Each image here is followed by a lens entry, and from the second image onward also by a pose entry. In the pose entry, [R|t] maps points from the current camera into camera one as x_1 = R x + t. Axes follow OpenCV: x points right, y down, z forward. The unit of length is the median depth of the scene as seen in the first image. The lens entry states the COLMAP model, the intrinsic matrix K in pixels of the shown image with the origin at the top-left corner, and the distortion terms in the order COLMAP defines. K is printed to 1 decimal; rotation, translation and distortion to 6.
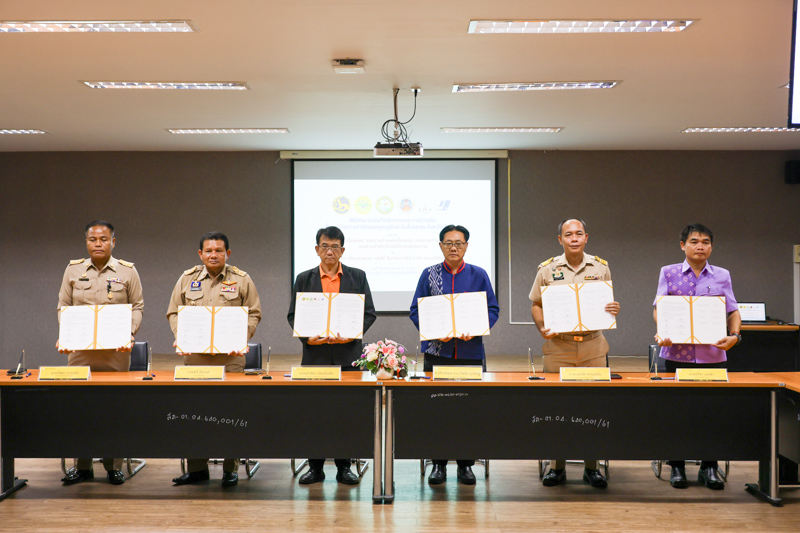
lens RADIAL K [[1023.7, 0, 400.7], [0, 1023.7, 268.7], [0, 0, 1]] dist [0.008902, -0.027467]
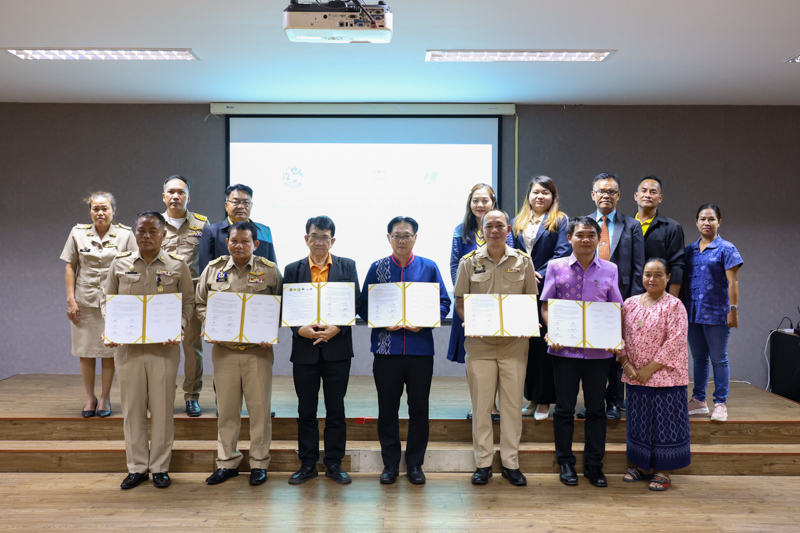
lens RADIAL K [[843.1, 0, 395.8], [0, 843.1, 266.8], [0, 0, 1]] dist [0.023814, 0.007201]
pose [[0.999980, 0.004540, -0.004301, 0.040266], [-0.004495, 0.999937, 0.010273, -0.005535], [0.004347, -0.010254, 0.999938, 0.752403]]
